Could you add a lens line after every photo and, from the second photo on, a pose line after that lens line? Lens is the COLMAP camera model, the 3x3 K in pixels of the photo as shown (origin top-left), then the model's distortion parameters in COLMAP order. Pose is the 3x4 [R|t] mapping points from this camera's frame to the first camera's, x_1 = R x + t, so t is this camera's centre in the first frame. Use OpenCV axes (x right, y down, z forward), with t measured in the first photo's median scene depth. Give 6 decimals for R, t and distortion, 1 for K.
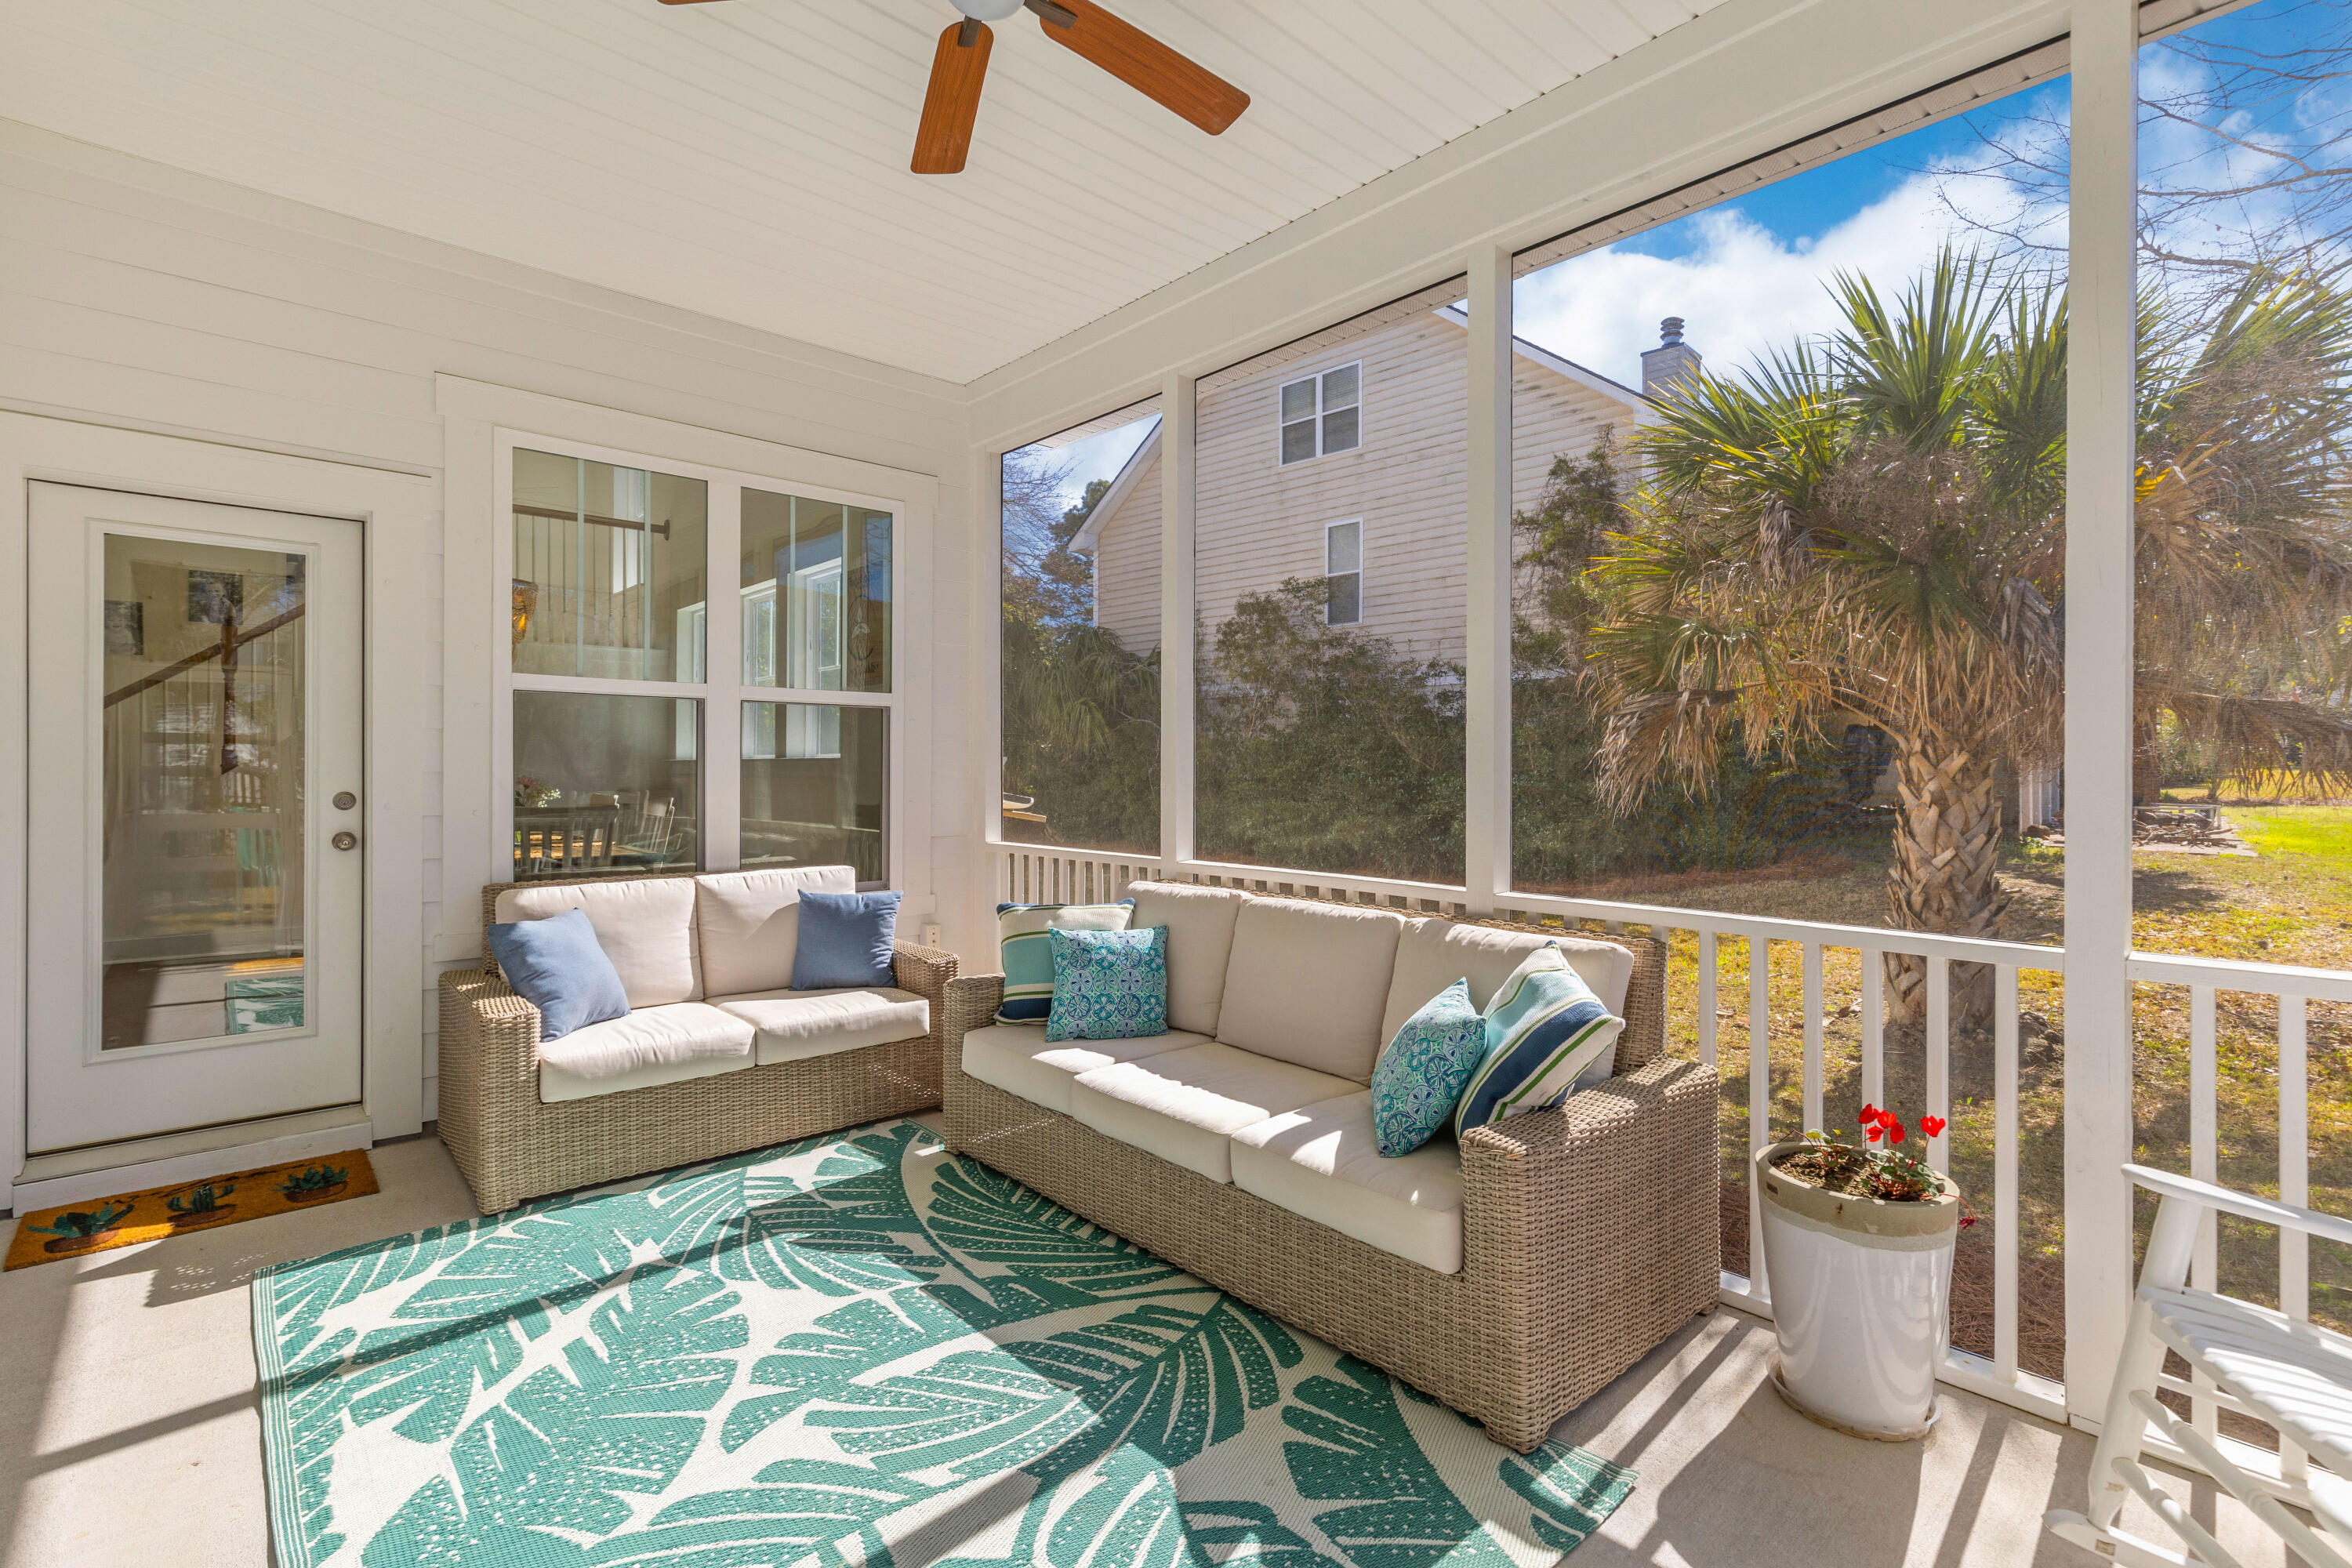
lens RADIAL K [[1059.4, 0, 1174.7], [0, 1059.4, 780.4], [0, 0, 1]] dist [0.010609, -0.000811]
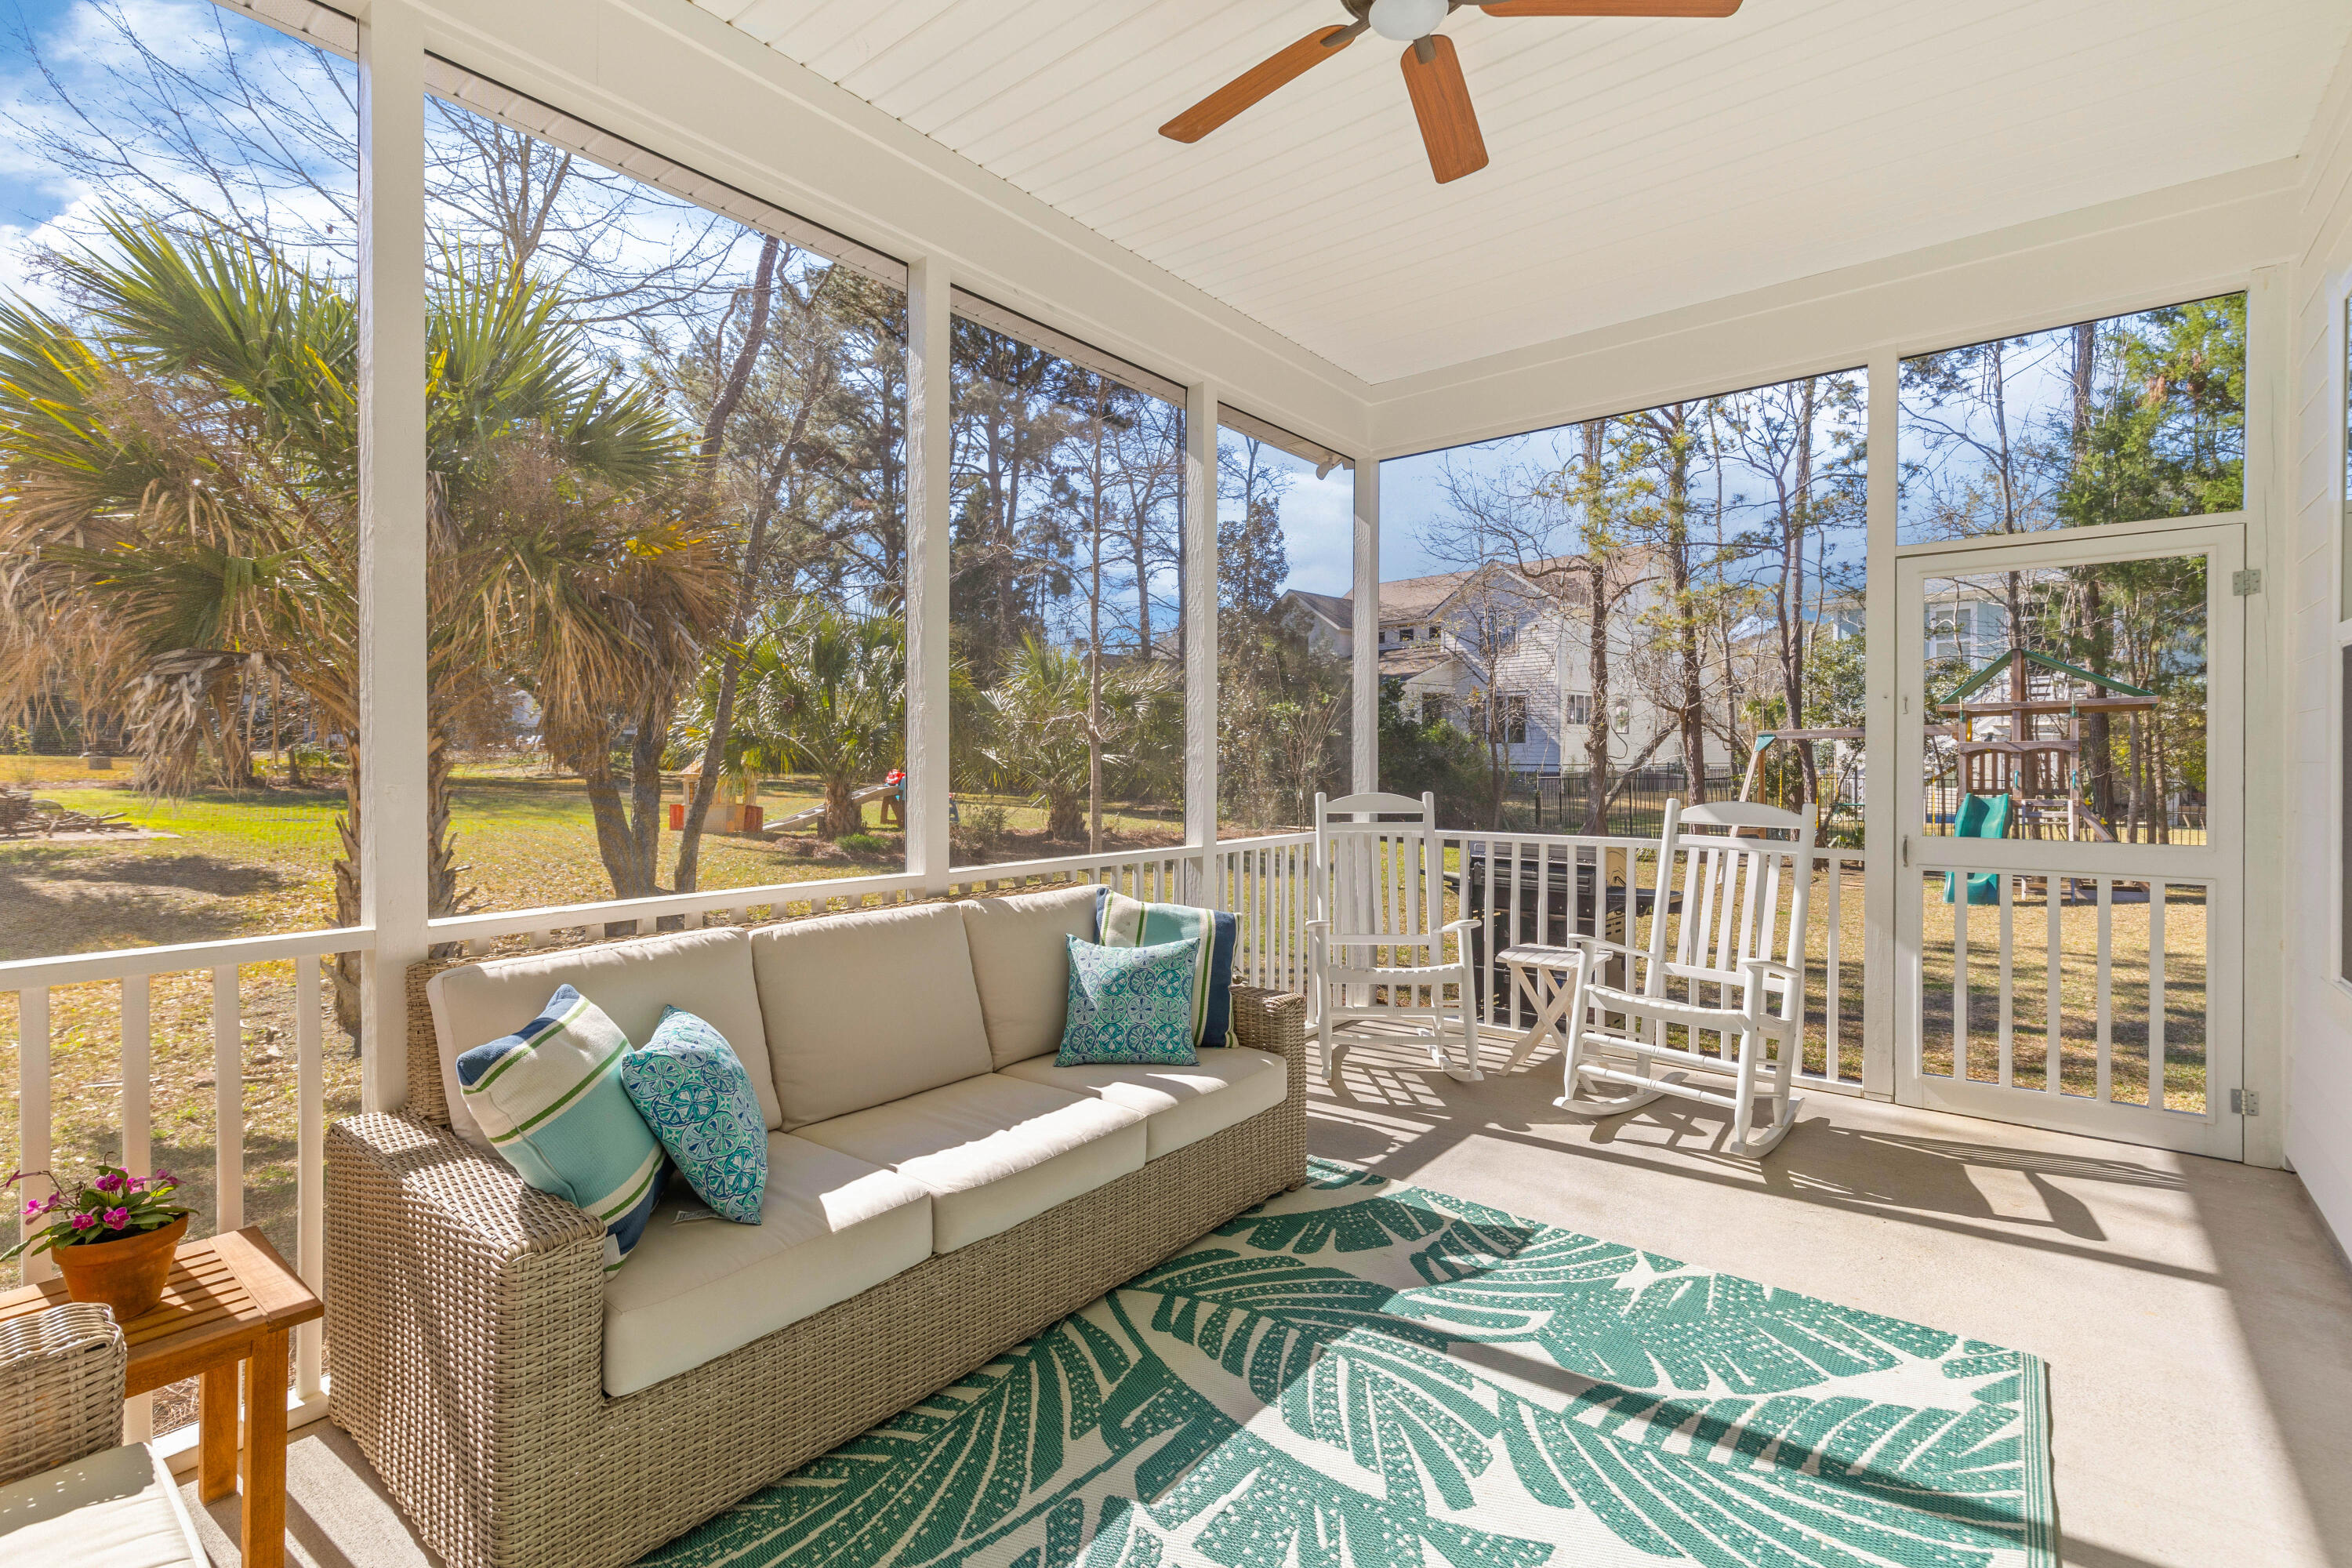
lens RADIAL K [[1059.4, 0, 1177.6], [0, 1059.4, 768.4], [0, 0, 1]] dist [0.010609, -0.000811]
pose [[-0.157999, -0.009082, 0.987397, -1.051290], [0.007778, 0.999915, 0.010442, -0.012645], [-0.987409, 0.009330, -0.157915, 1.234025]]
